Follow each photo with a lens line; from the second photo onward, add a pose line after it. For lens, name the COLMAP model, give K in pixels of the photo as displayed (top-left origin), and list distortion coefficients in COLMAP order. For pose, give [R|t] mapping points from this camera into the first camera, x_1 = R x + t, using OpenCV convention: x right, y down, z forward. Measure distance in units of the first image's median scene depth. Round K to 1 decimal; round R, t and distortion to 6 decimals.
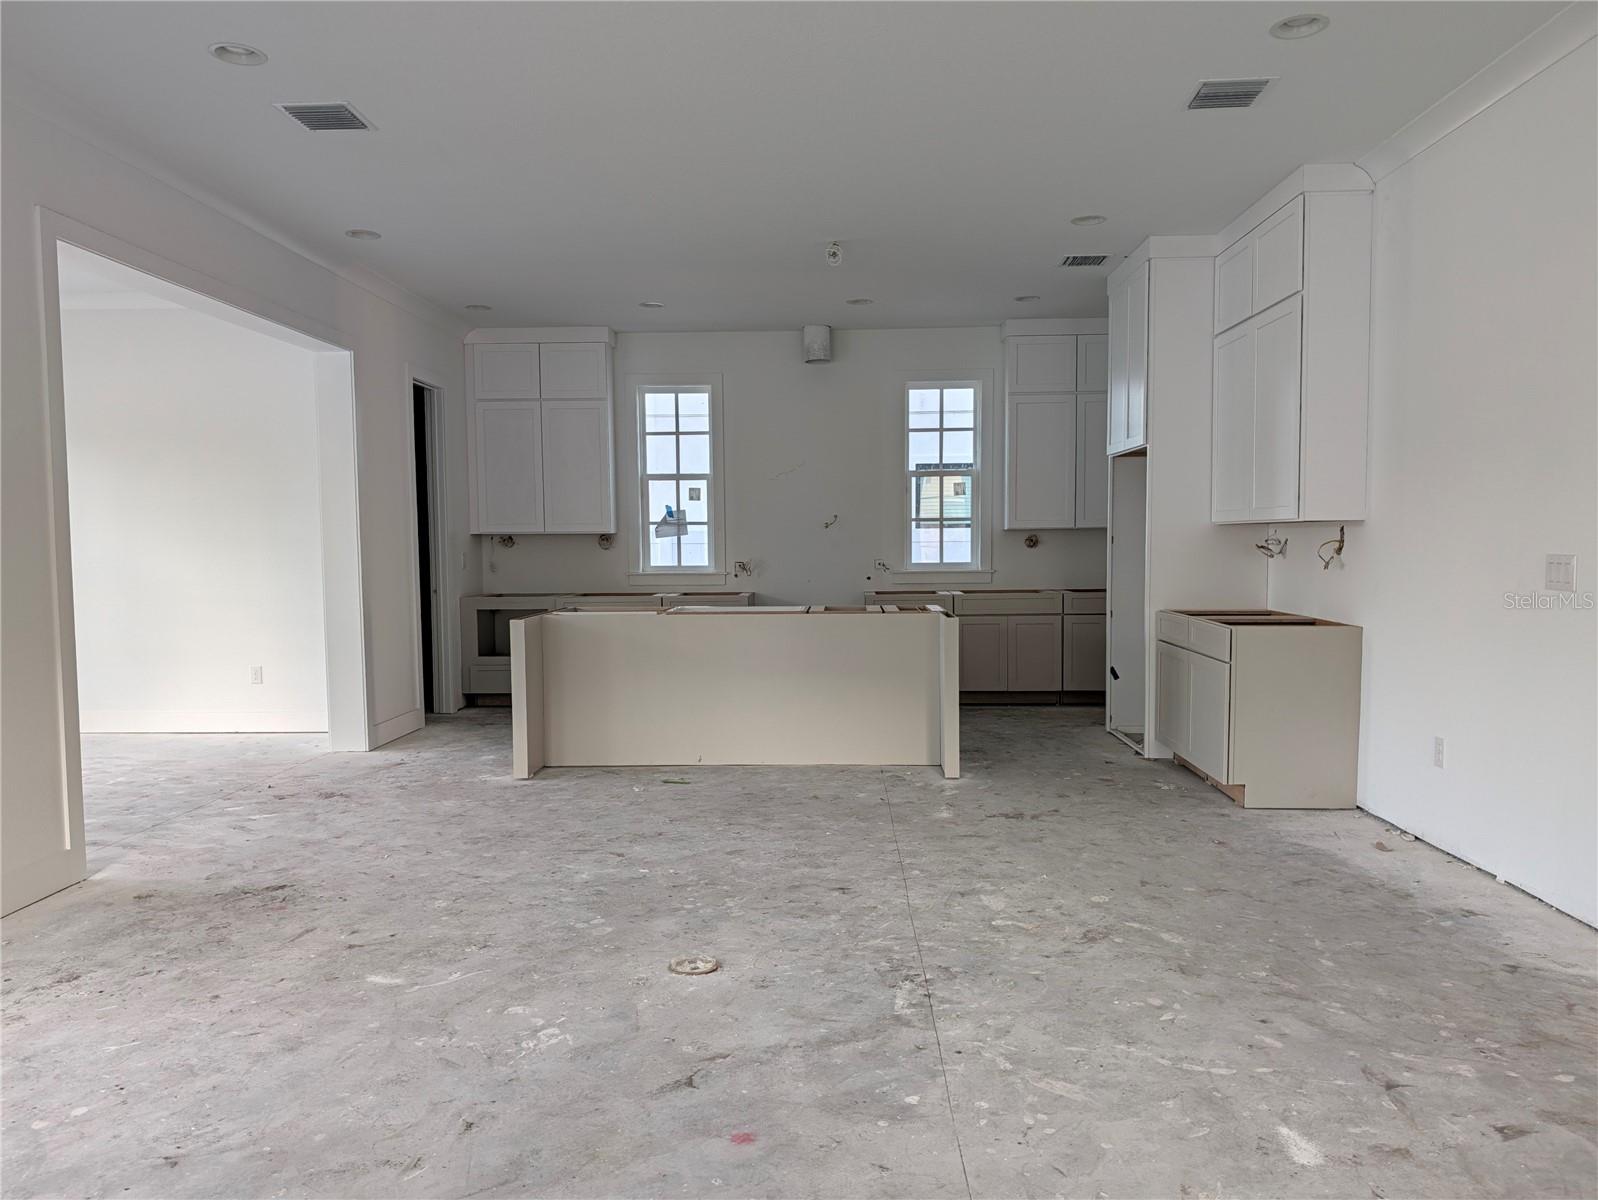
lens RADIAL K [[1120.1, 0, 800.0], [0, 1120.1, 620.2], [0, 0, 1]] dist [0.080541, -0.170607]
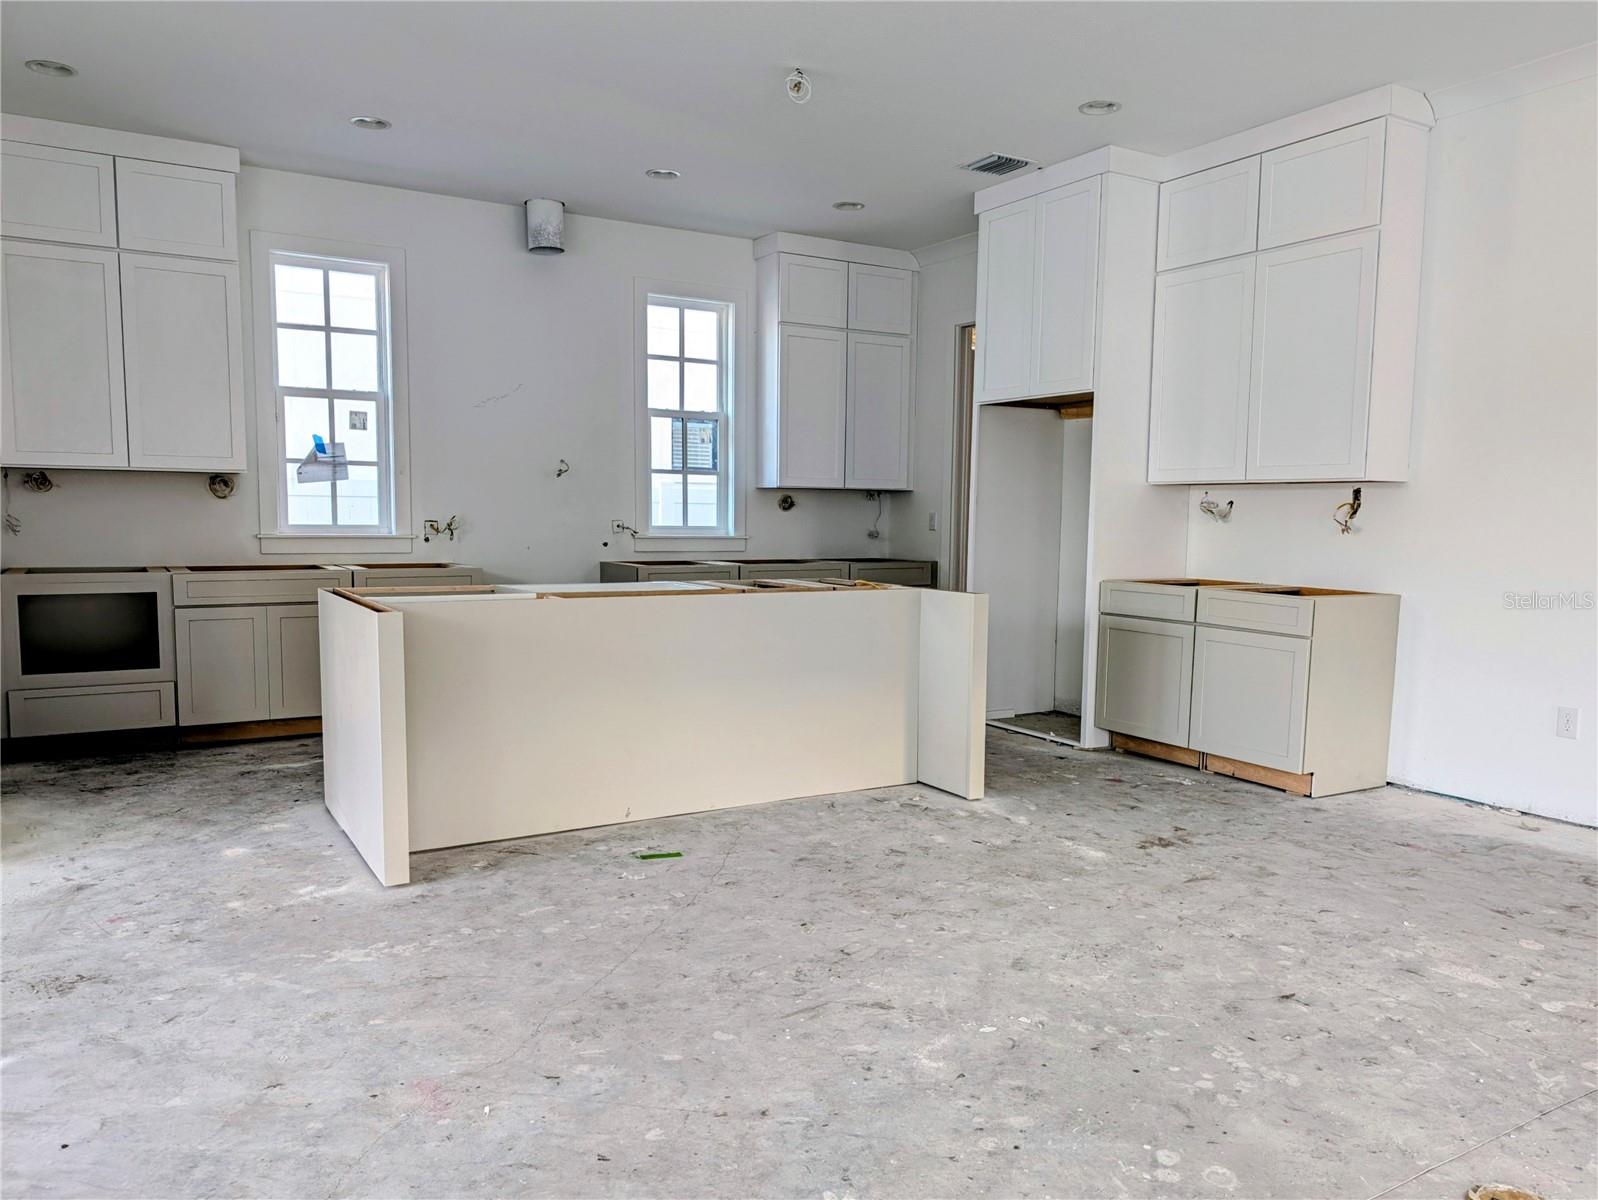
lens RADIAL K [[1151.7, 0, 801.9], [0, 1151.7, 628.6], [0, 0, 1]] dist [0.036850, -0.037377]
pose [[0.839107, -0.035726, 0.542791, -0.269751], [0.018588, 0.999141, 0.037027, -0.006692], [-0.543648, -0.020980, 0.839051, 0.269023]]
